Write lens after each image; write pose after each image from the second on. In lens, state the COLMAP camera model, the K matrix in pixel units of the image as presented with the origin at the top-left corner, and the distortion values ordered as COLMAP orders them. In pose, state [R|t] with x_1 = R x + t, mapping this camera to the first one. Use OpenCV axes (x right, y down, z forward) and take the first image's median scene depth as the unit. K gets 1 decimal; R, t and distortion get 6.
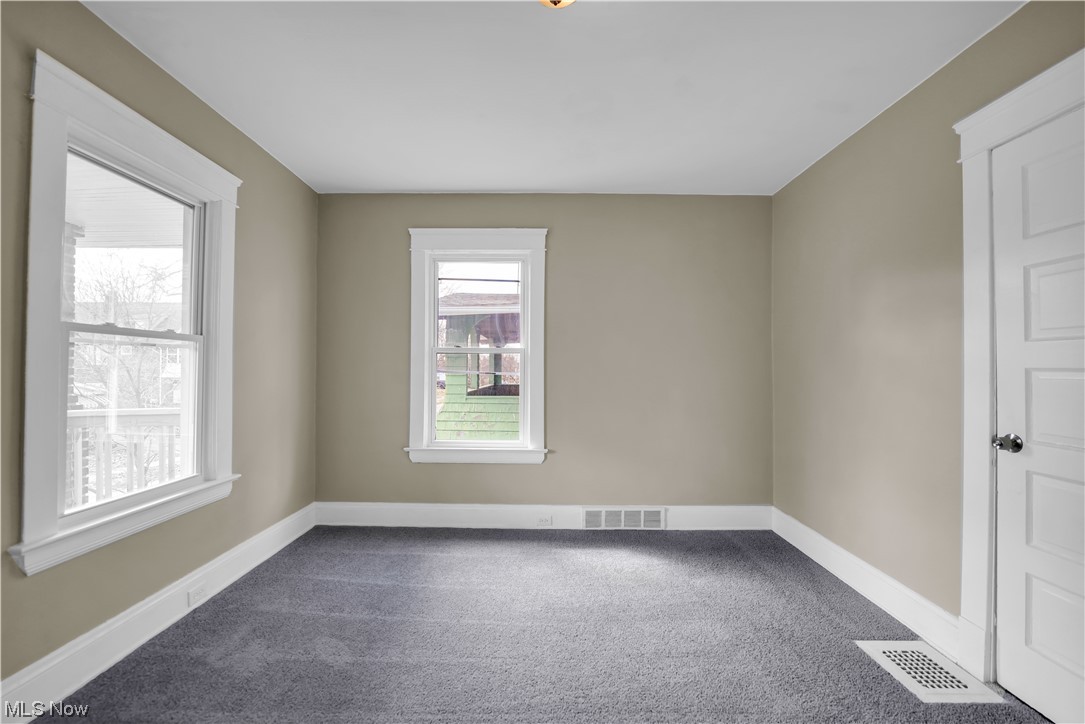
lens RADIAL K [[415.0, 0, 539.8], [0, 415.0, 367.4], [0, 0, 1]] dist [-0.000595, -0.000001]
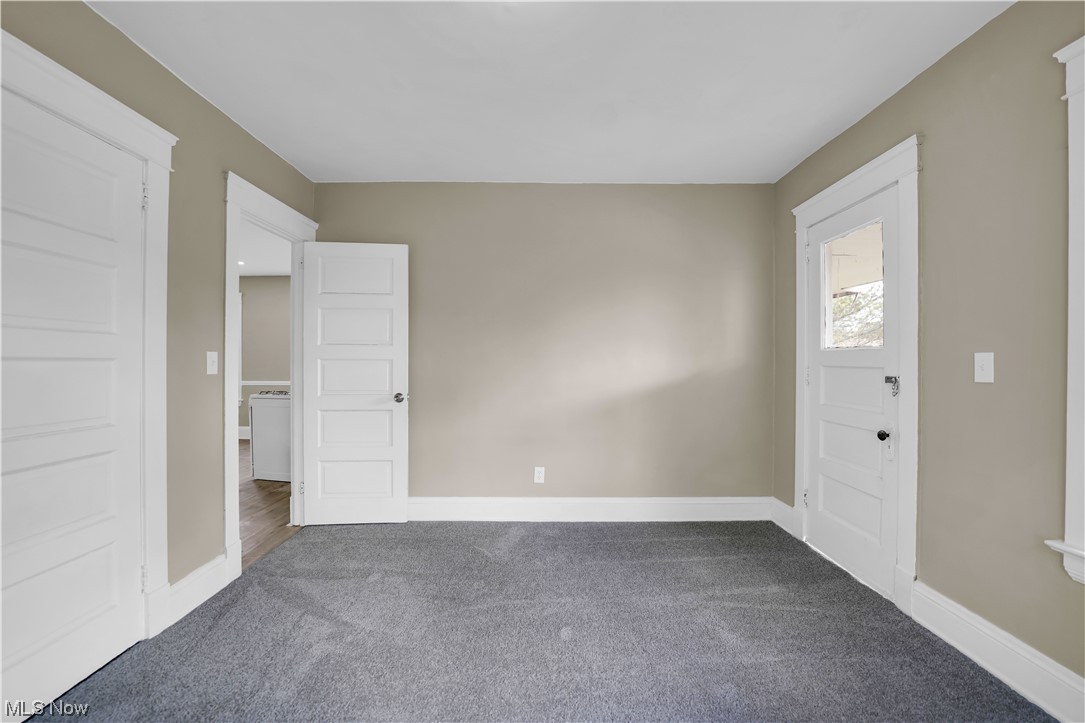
lens RADIAL K [[462.8, 0, 542.5], [0, 462.8, 361.5], [0, 0, 1]] dist [-0.000526, 0.000232]
pose [[0.999972, -0.006555, 0.003631, 0.003170], [0.006540, 0.999969, 0.004337, -0.001274], [-0.003659, -0.004314, 0.999984, -0.135416]]
